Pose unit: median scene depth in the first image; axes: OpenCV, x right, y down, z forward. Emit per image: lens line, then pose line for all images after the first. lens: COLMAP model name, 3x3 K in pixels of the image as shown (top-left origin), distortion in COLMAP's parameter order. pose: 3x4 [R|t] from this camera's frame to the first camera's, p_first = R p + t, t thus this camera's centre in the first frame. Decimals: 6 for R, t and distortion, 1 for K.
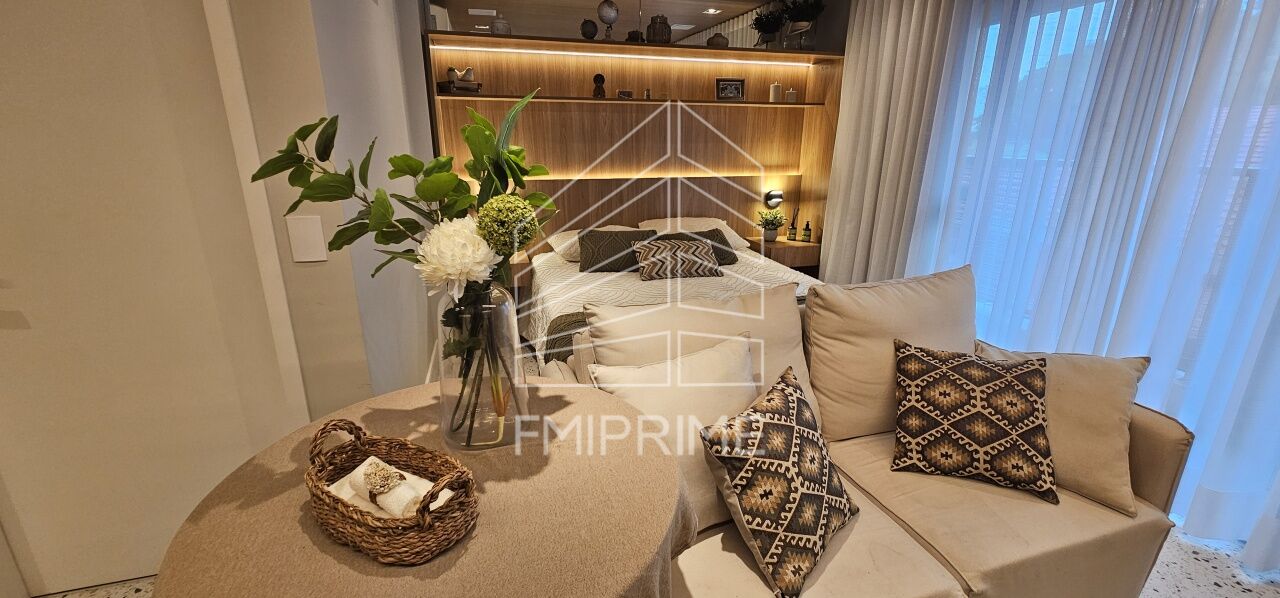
lens RADIAL K [[521.7, 0, 643.2], [0, 521.7, 296.6], [0, 0, 1]] dist [0.000764, -0.000097]
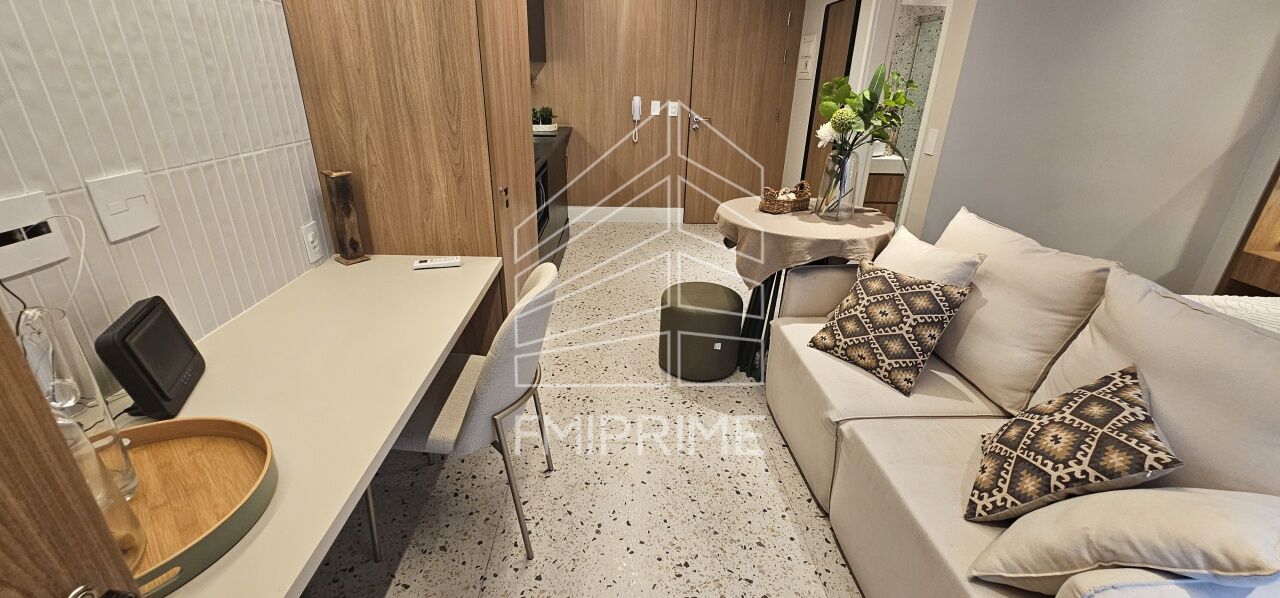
lens RADIAL K [[521.7, 0, 640.2], [0, 521.7, 293.9], [0, 0, 1]] dist [0.000764, -0.000097]
pose [[-0.243917, 0.366550, -0.897856, 0.610073], [-0.309386, 0.848031, 0.430259, -0.052619], [0.919122, 0.382732, -0.093444, 0.165596]]
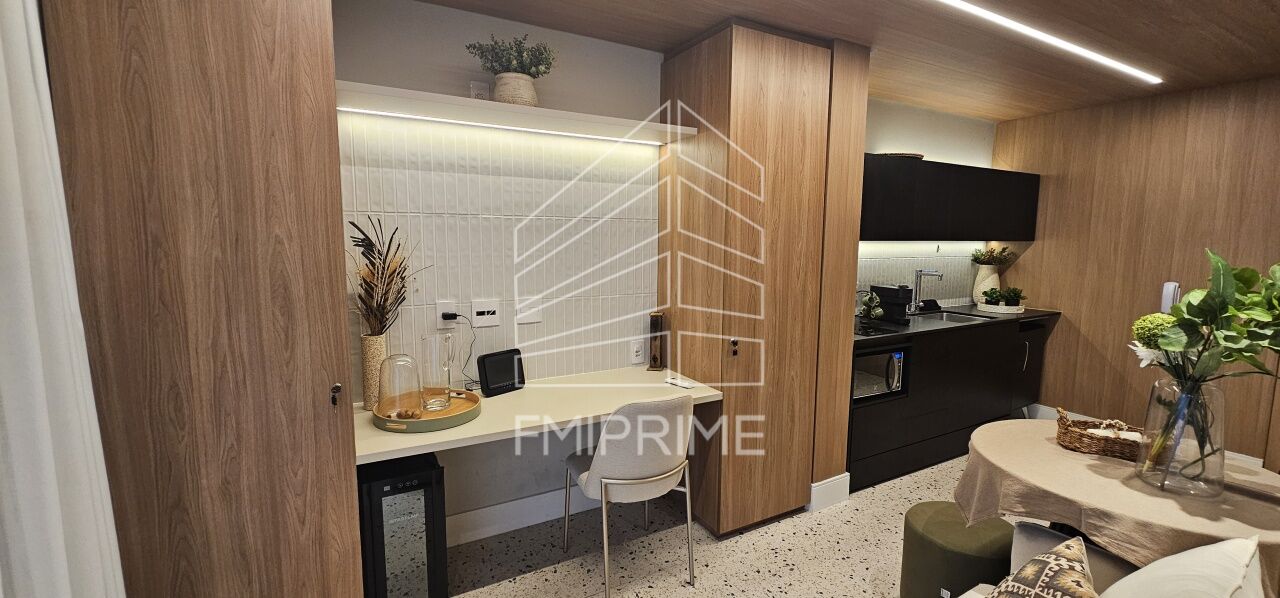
lens RADIAL K [[521.7, 0, 639.5], [0, 521.7, 293.5], [0, 0, 1]] dist [0.000764, -0.000097]
pose [[-0.974761, 0.011802, -0.222938, 0.400908], [-0.077595, 0.918434, 0.387890, -0.182972], [0.209332, 0.395399, -0.894338, 0.505418]]
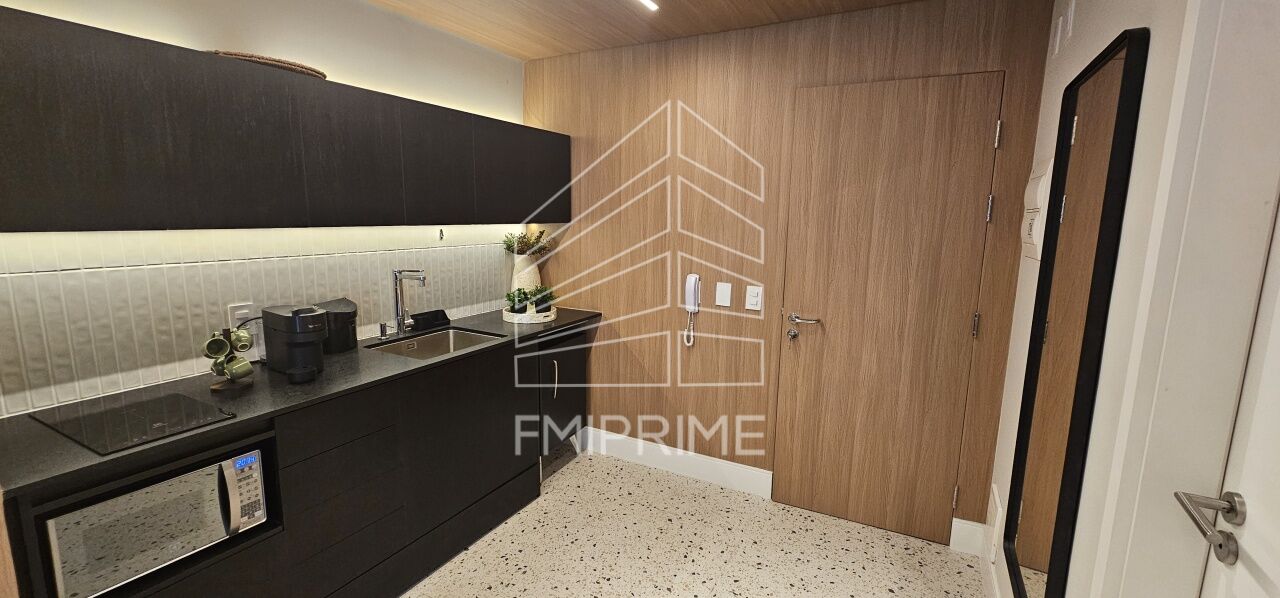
lens RADIAL K [[521.7, 0, 645.2], [0, 521.7, 293.2], [0, 0, 1]] dist [0.000764, -0.000097]
pose [[-0.696631, 0.092416, -0.711452, -0.152647], [-0.229835, 0.910656, 0.343339, -0.134880], [0.679618, 0.402697, -0.613151, 0.291359]]
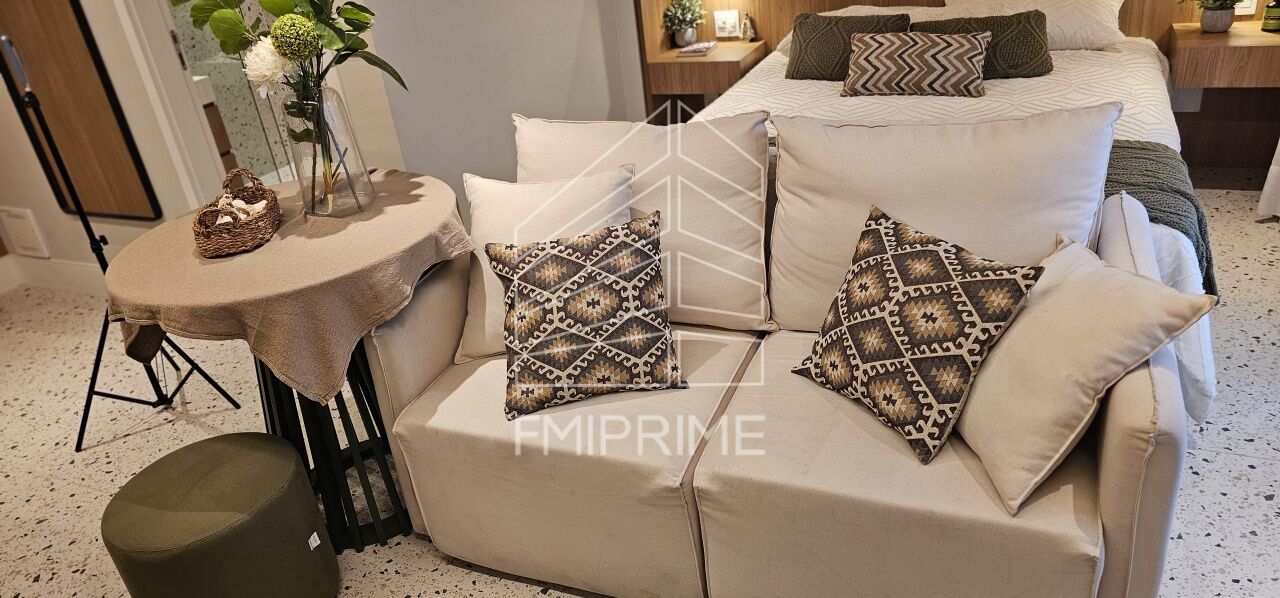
lens RADIAL K [[864.0, 0, 624.1], [0, 864.0, 281.6], [0, 0, 1]] dist [0.041319, -0.037384]
pose [[0.745356, 0.202530, -0.635159, 0.453694], [-0.070915, 0.971418, 0.226533, -0.026016], [0.662885, -0.123806, 0.738415, -0.031120]]
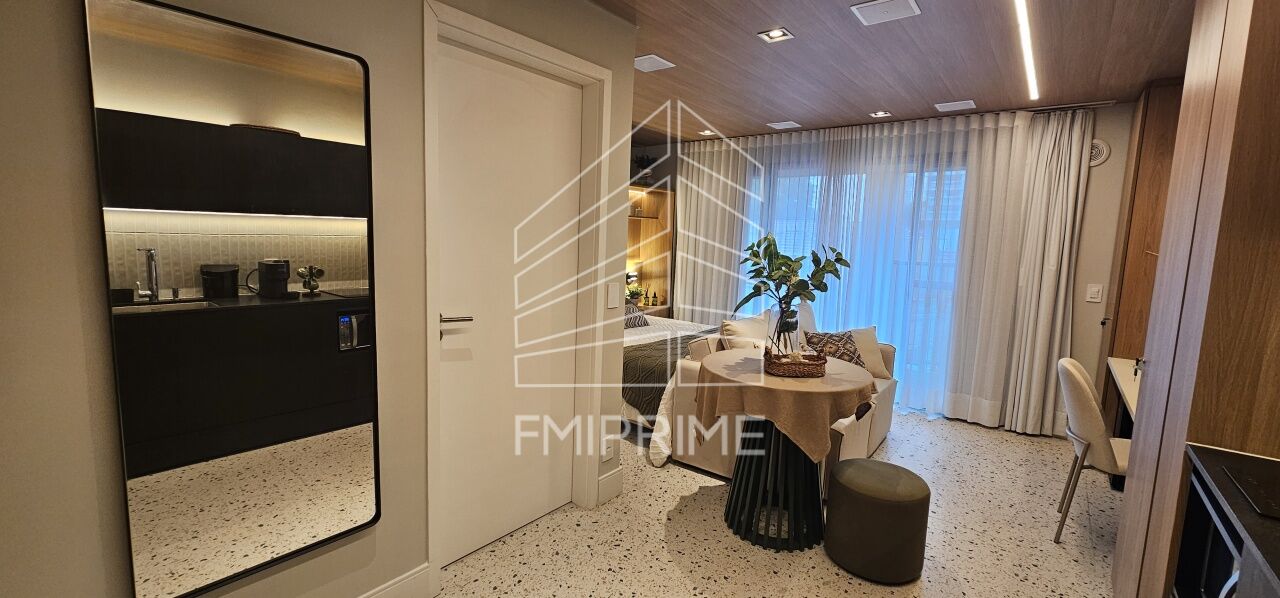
lens RADIAL K [[521.7, 0, 640.0], [0, 521.7, 293.5], [0, 0, 1]] dist [0.000764, -0.000097]
pose [[0.819379, -0.039050, 0.571921, -0.651310], [0.136421, 0.982297, -0.128378, 0.054171], [-0.556783, 0.183212, 0.810201, -0.223819]]
